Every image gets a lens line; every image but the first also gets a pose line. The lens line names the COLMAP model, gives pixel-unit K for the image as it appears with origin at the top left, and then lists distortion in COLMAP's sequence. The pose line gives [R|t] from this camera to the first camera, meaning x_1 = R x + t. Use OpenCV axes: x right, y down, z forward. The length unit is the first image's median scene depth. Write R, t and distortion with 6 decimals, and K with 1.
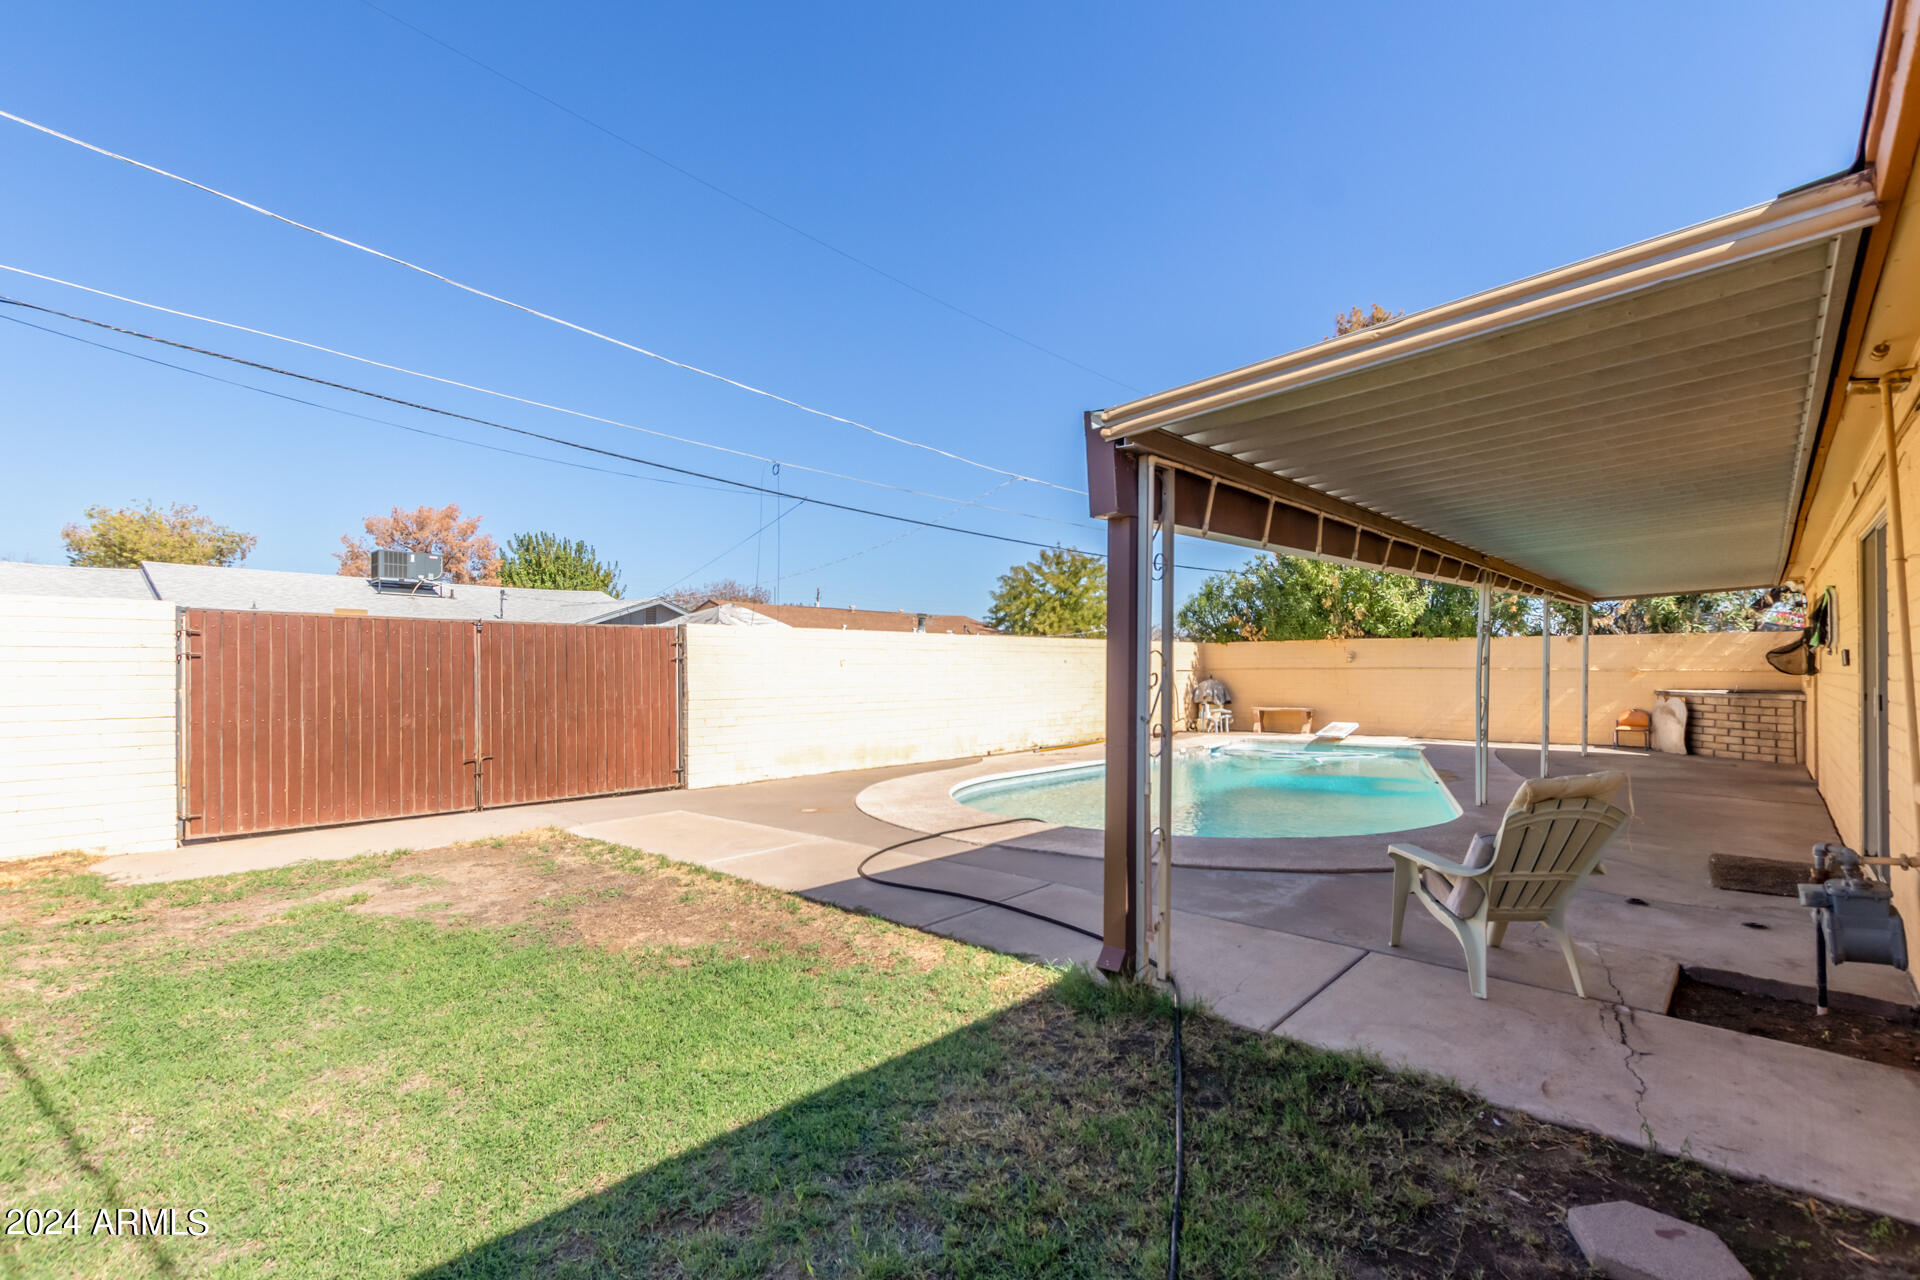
lens RADIAL K [[890.8, 0, 955.2], [0, 890.8, 655.0], [0, 0, 1]] dist [0.005886, -0.002372]
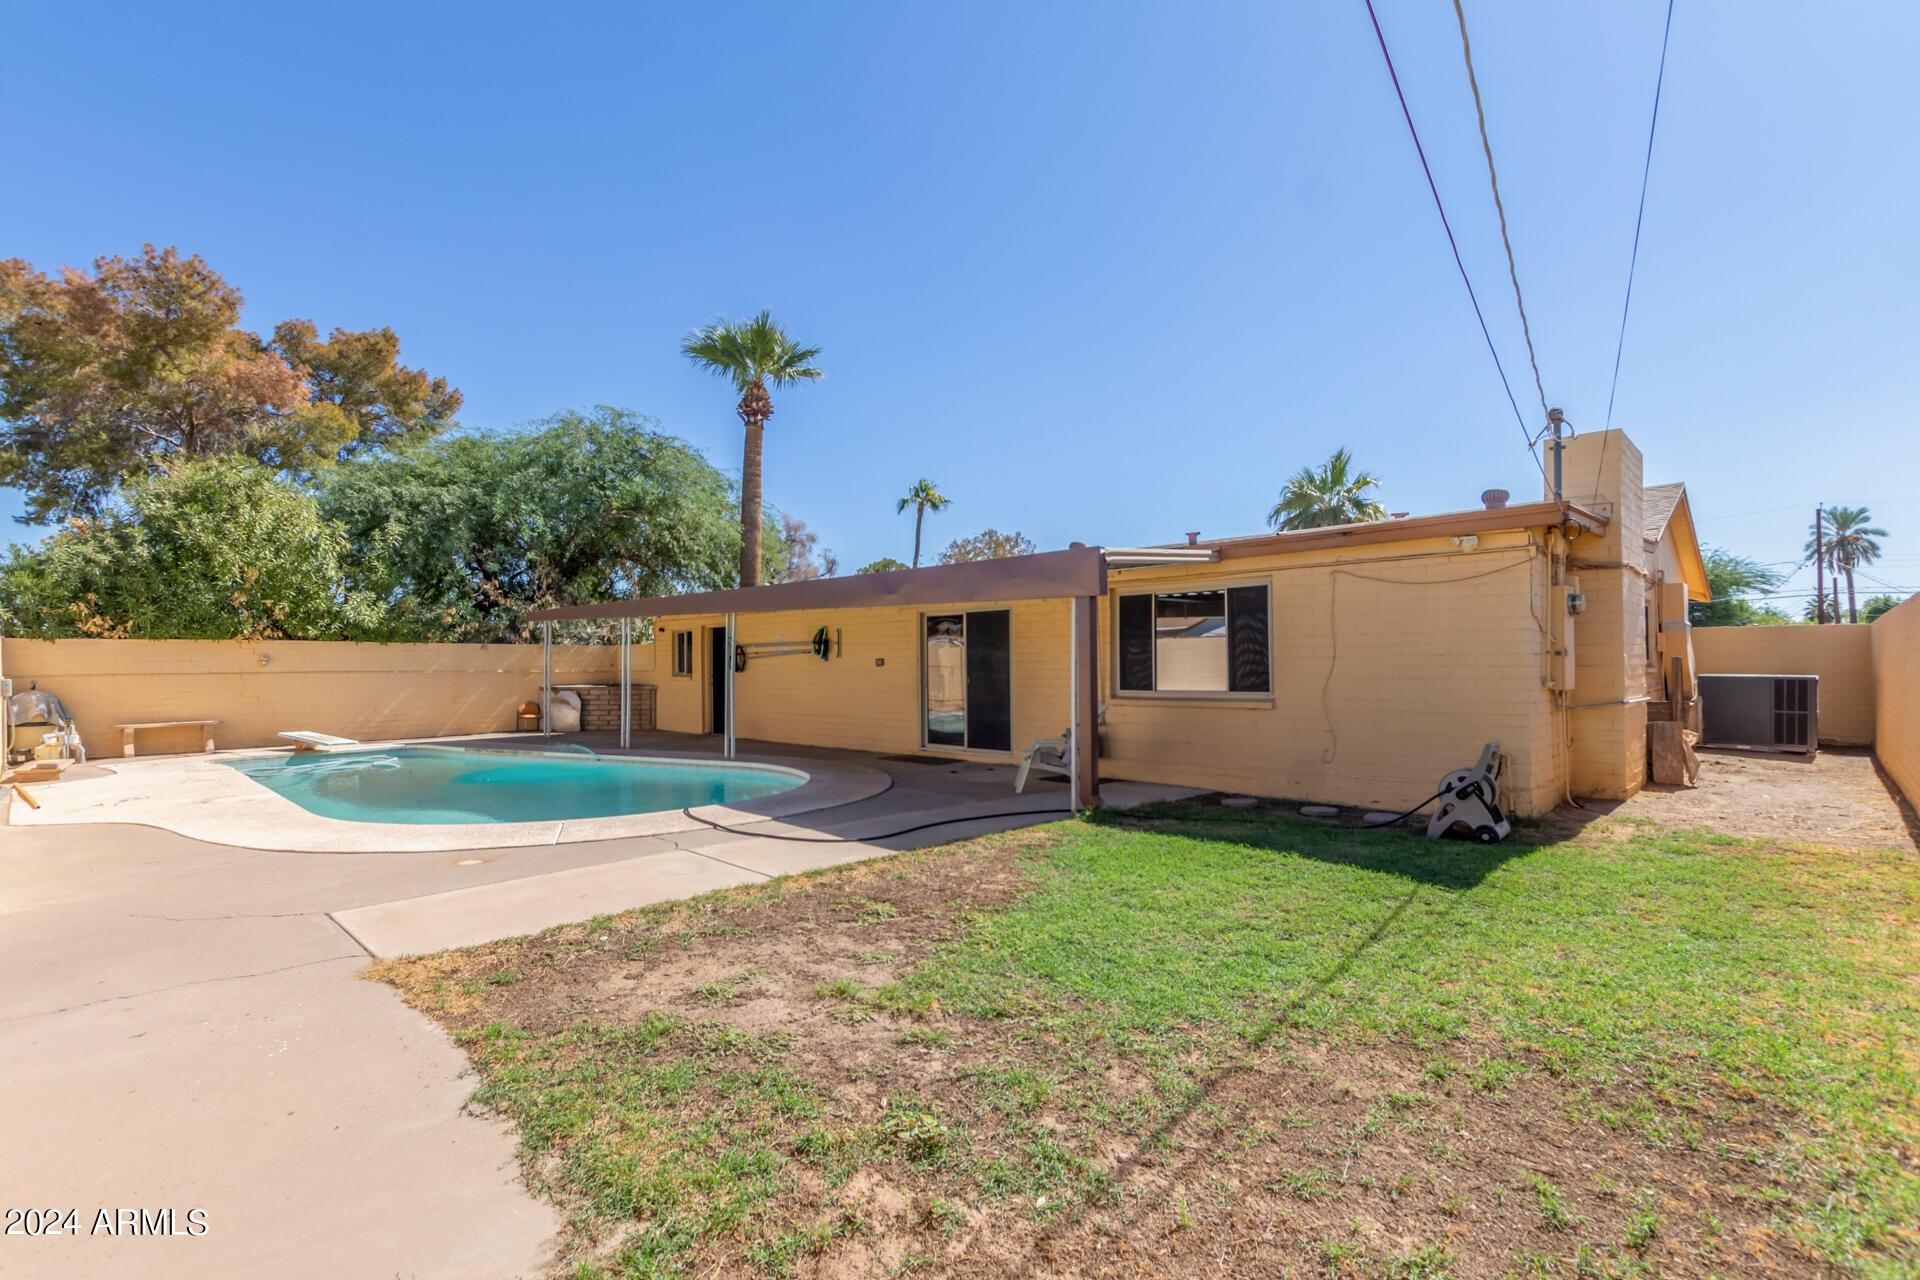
lens RADIAL K [[890.8, 0, 957.3], [0, 890.8, 645.5], [0, 0, 1]] dist [0.005886, -0.002372]
pose [[0.020854, 0.023015, 0.999518, -0.455569], [-0.005445, 0.999723, -0.022906, 0.004505], [-0.999768, -0.004965, 0.020974, 0.294076]]
